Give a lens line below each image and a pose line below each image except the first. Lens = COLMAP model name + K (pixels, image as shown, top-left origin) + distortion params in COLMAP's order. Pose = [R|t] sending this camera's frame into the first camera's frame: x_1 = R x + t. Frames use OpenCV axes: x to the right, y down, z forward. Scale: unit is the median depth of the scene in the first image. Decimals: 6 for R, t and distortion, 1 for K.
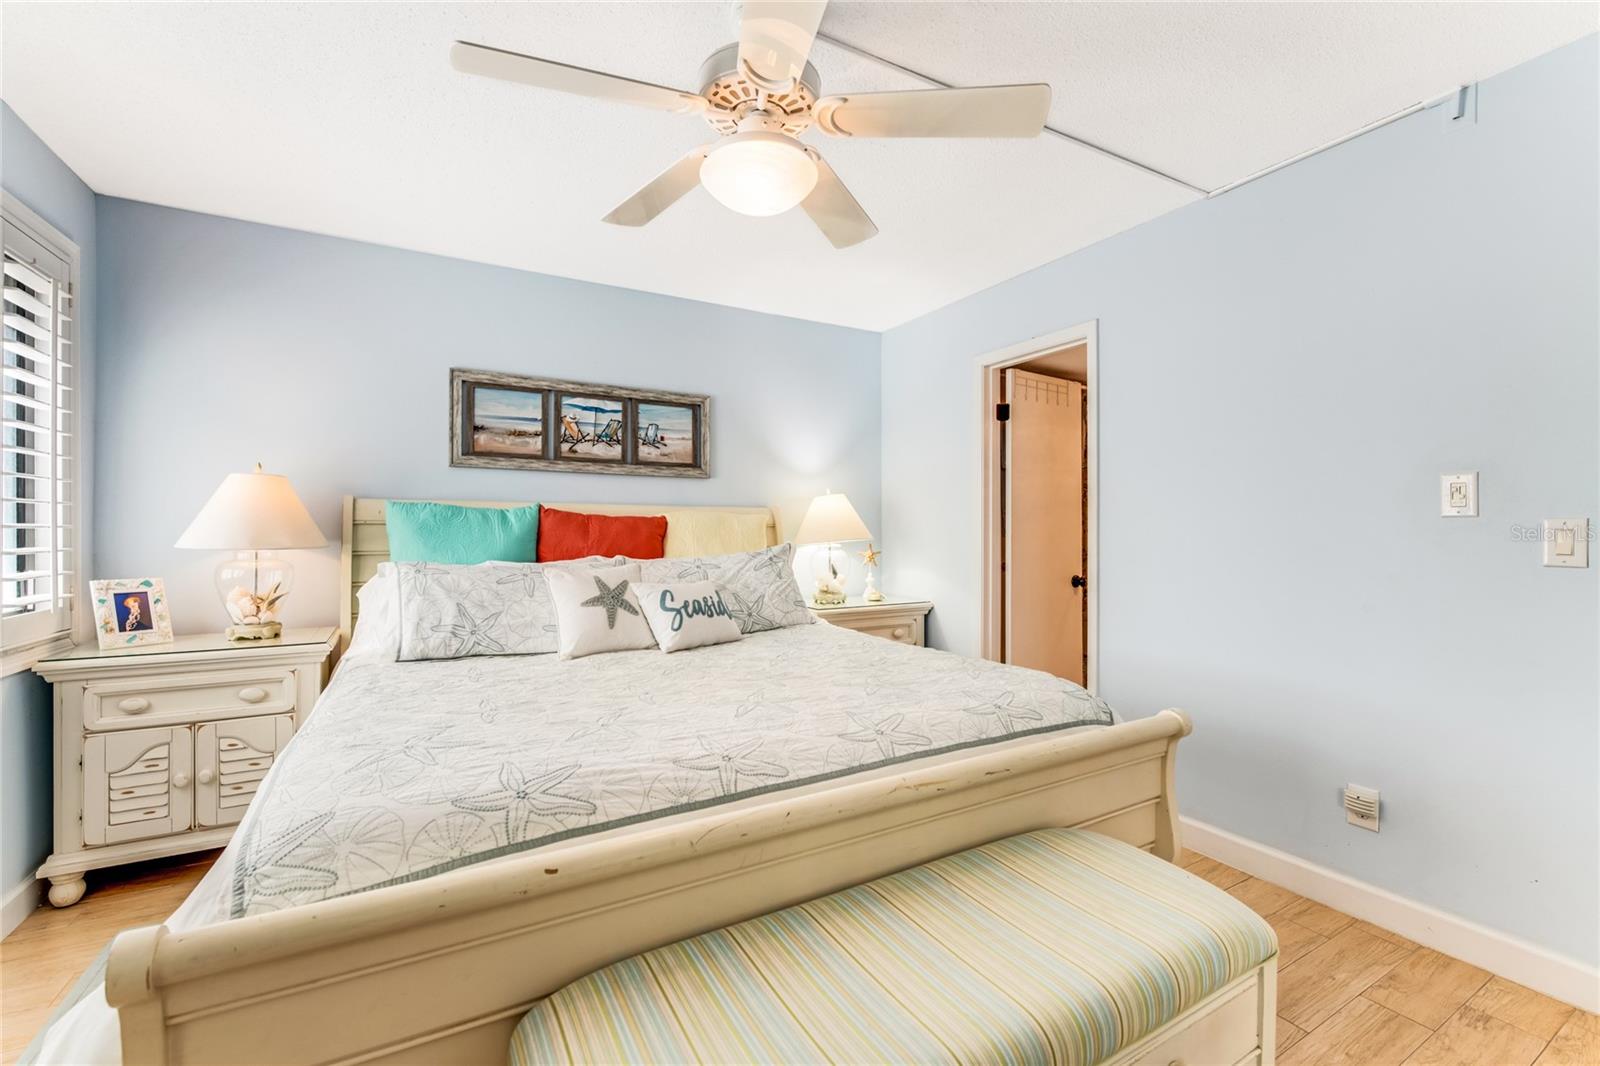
lens RADIAL K [[650.2, 0, 800.0], [0, 650.2, 533.0], [0, 0, 1]] dist [-0.009614, -0.000082]
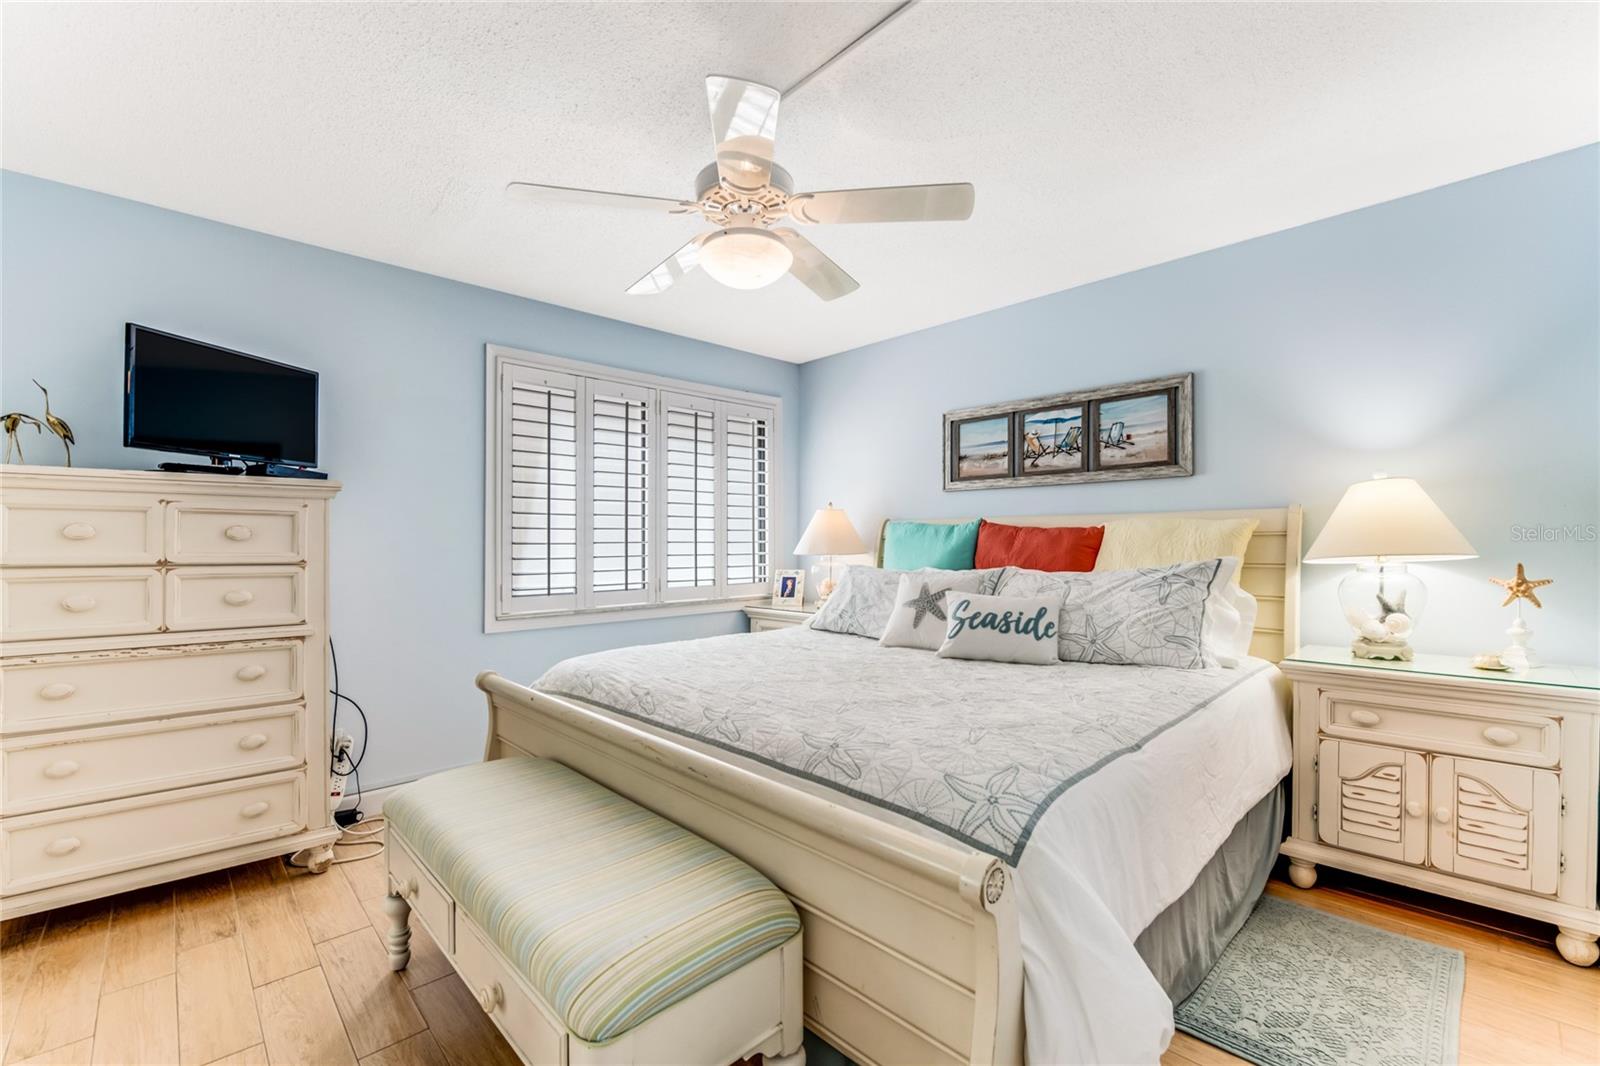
lens RADIAL K [[657.8, 0, 799.3], [0, 657.8, 545.3], [0, 0, 1]] dist [-0.013985, -0.000075]
pose [[0.268494, -0.000968, -0.963281, 0.561832], [0.001176, 0.999999, -0.000677, 0.001244], [0.963281, -0.000951, 0.268495, 0.358742]]
